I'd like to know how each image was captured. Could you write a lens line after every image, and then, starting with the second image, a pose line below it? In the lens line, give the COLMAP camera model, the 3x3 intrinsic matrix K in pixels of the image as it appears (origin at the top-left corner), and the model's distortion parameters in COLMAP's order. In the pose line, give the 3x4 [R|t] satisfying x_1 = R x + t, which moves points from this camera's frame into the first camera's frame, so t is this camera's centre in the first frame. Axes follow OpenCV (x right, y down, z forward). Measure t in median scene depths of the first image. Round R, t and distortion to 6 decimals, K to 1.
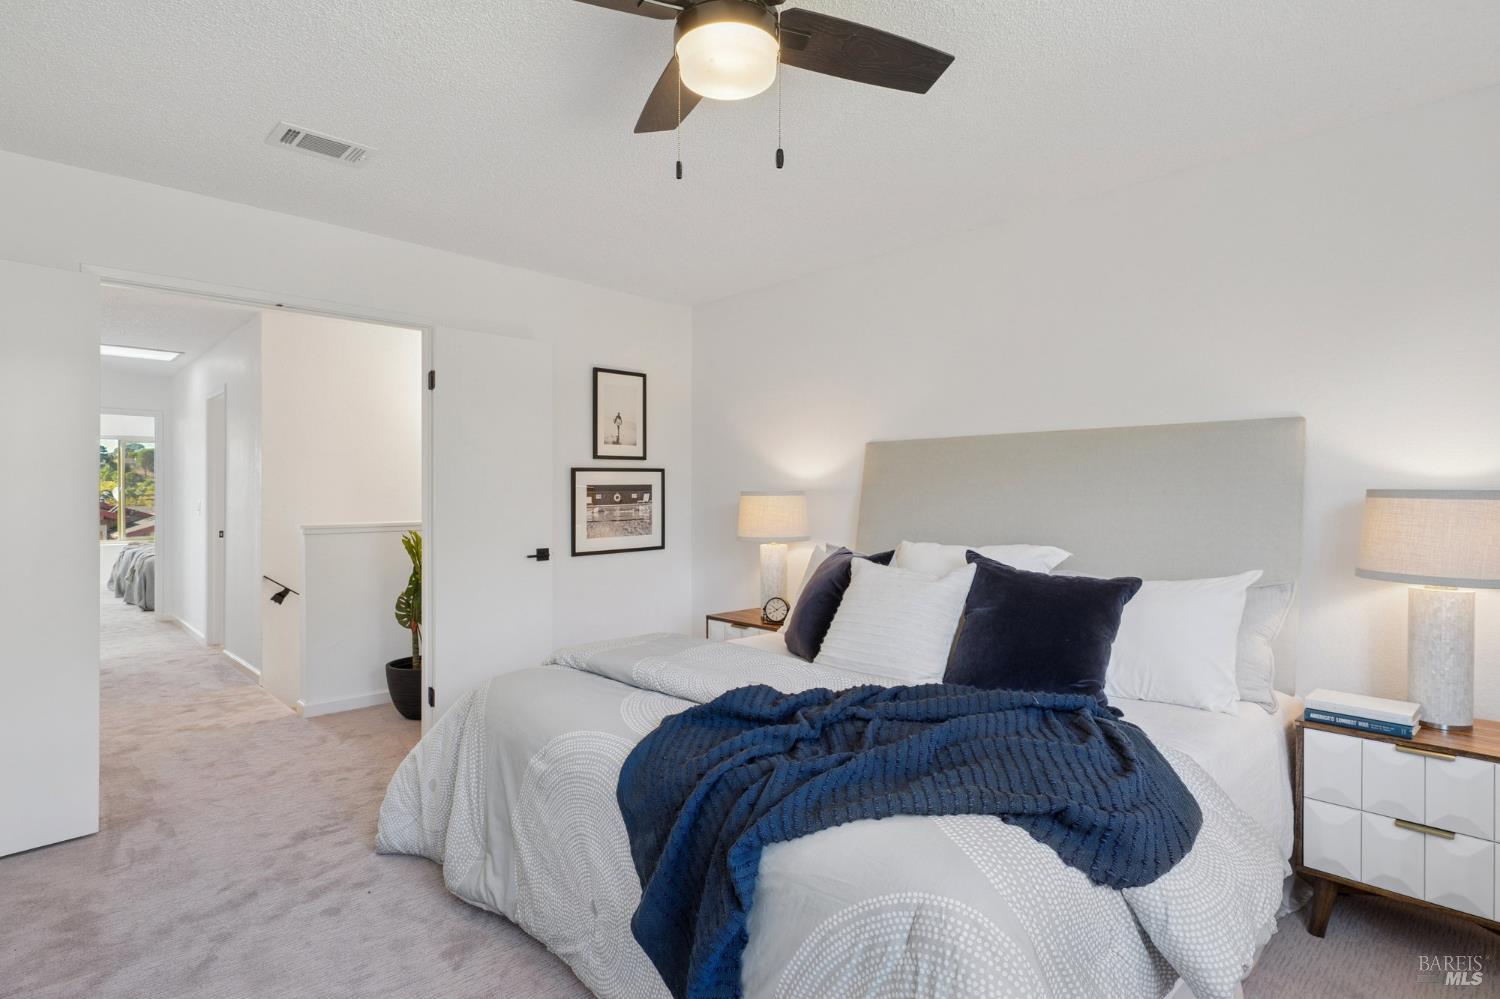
lens RADIAL K [[784.3, 0, 759.2], [0, 784.3, 501.5], [0, 0, 1]] dist [0.002468, -0.000625]
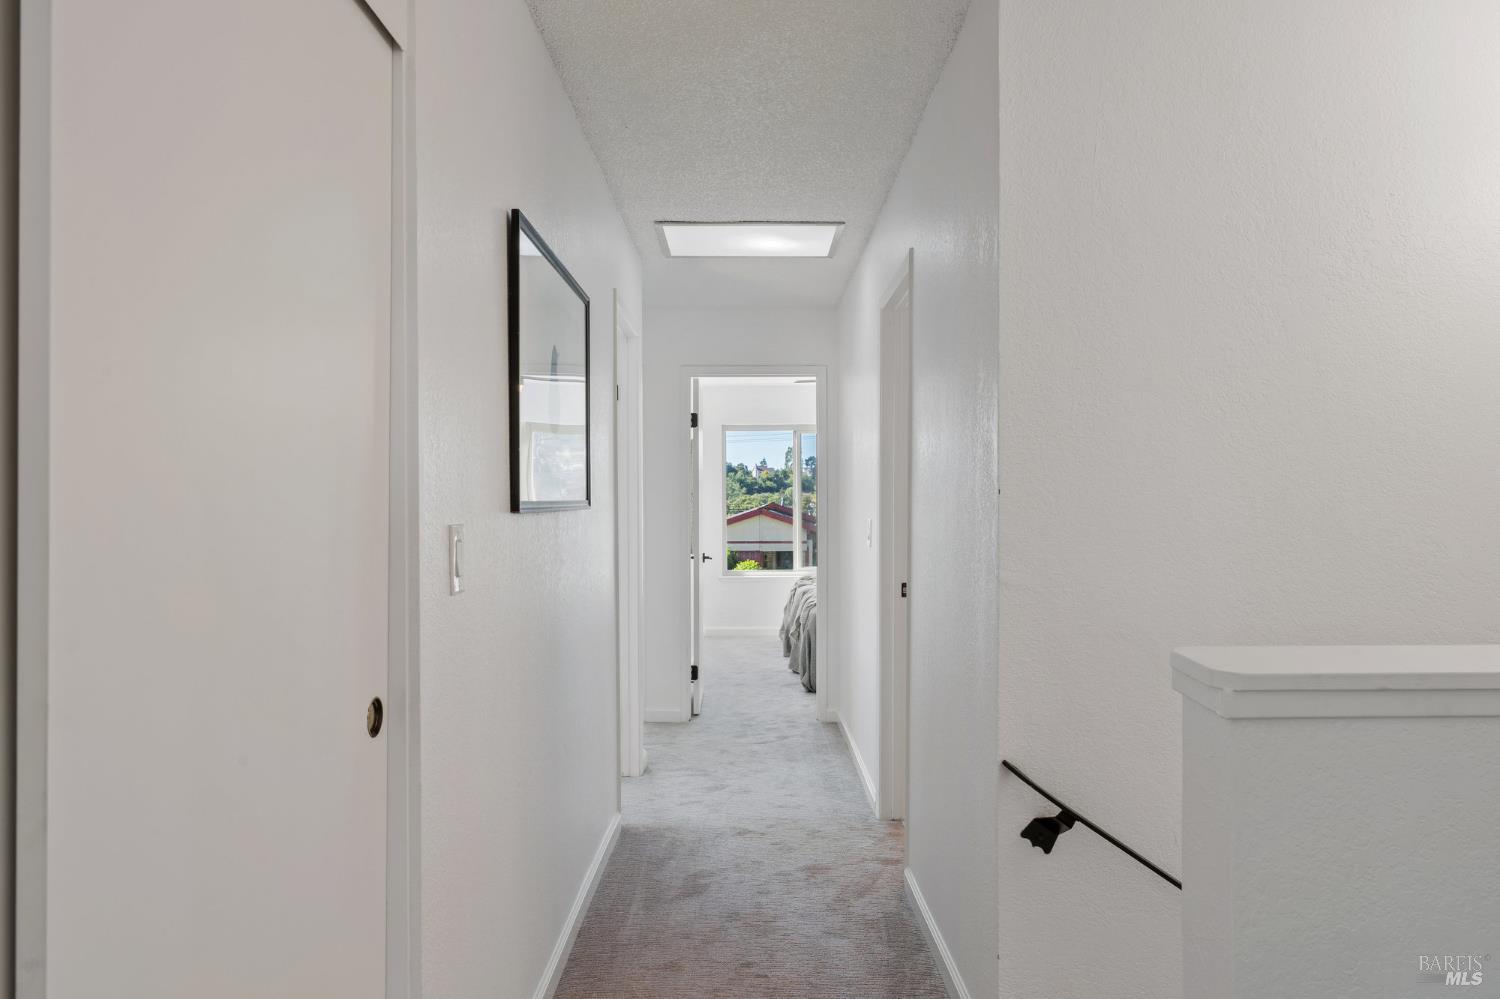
lens RADIAL K [[1018.5, 0, 750.0], [0, 1018.5, 499.5], [0, 0, 1]] dist [0.001687, 0.000169]
pose [[0.722042, -0.007696, -0.691807, -0.256577], [-0.002564, 0.999901, -0.013799, -0.003575], [0.691845, 0.011737, 0.721951, 0.386088]]
